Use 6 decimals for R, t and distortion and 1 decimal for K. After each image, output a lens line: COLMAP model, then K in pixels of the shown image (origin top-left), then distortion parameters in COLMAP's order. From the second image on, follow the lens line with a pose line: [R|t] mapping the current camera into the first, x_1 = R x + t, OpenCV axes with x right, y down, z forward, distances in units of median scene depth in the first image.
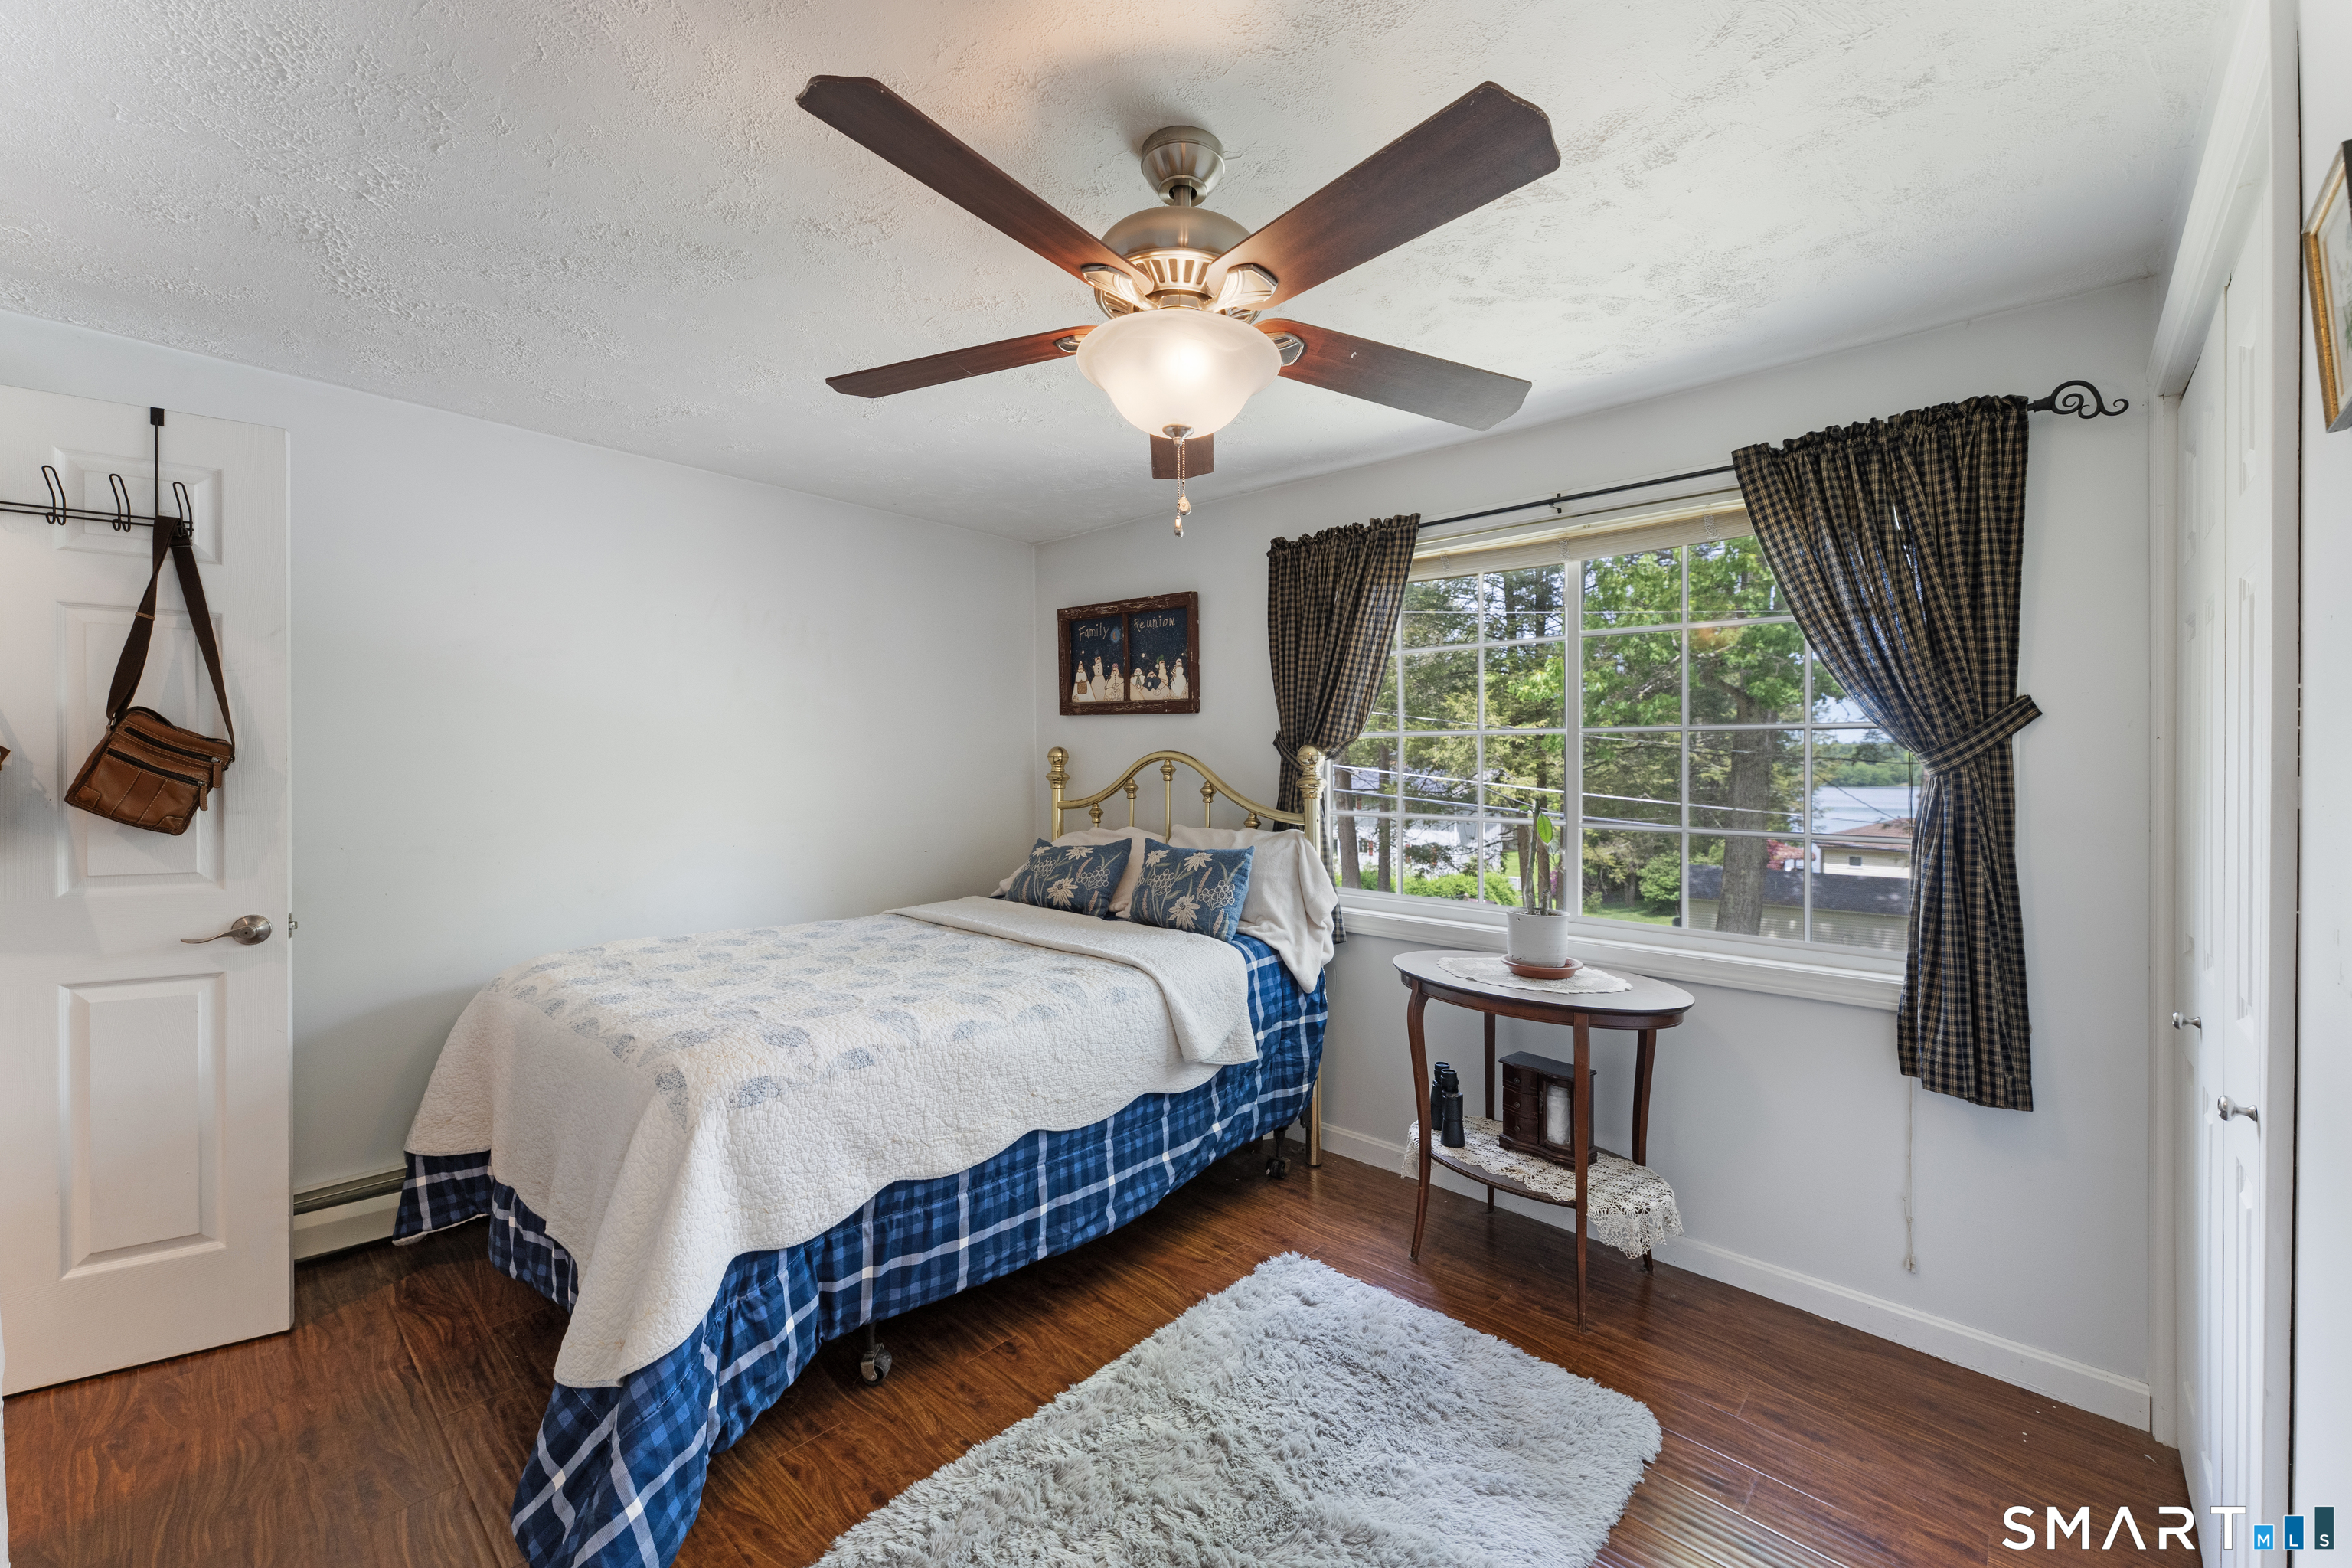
lens RADIAL K [[949.0, 0, 1179.7], [0, 949.0, 761.8], [0, 0, 1]] dist [0.001631, 0.000041]
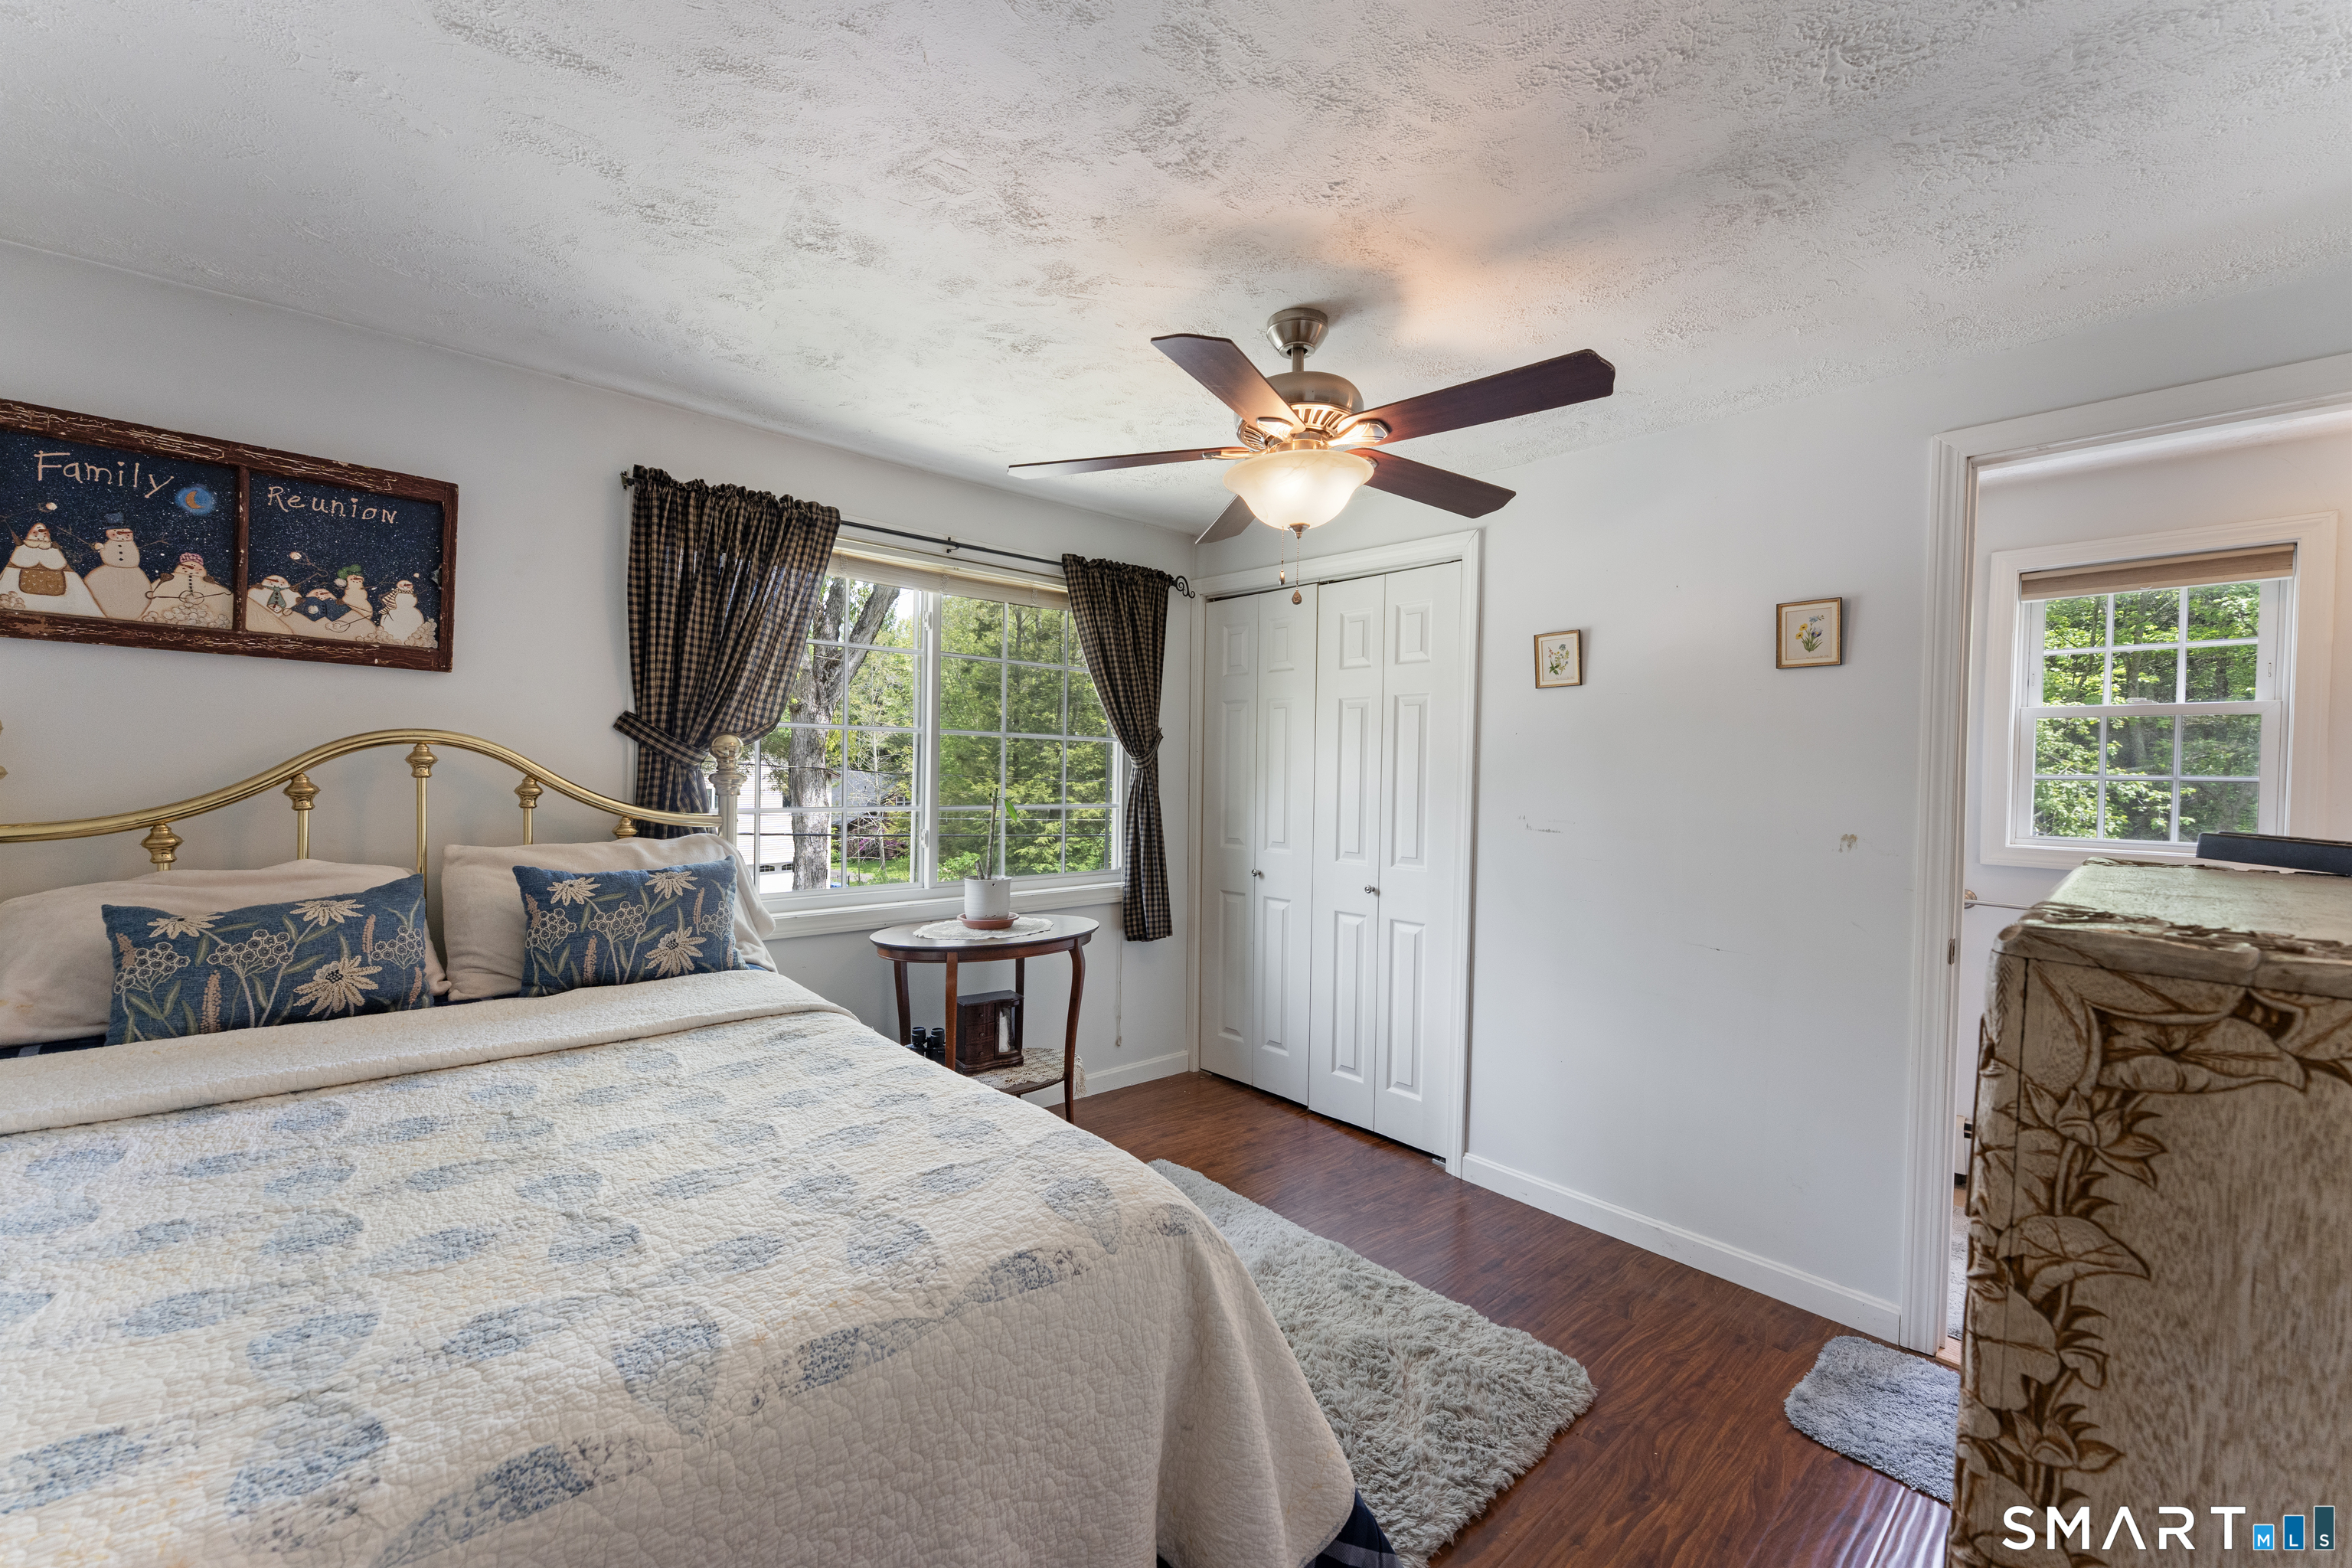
lens RADIAL K [[949.0, 0, 1179.7], [0, 949.0, 761.8], [0, 0, 1]] dist [0.001631, 0.000041]
pose [[0.078662, -0.002052, 0.996899, -0.666297], [-0.023313, 0.999721, 0.003897, -0.004688], [-0.996629, -0.023547, 0.078592, 0.506623]]
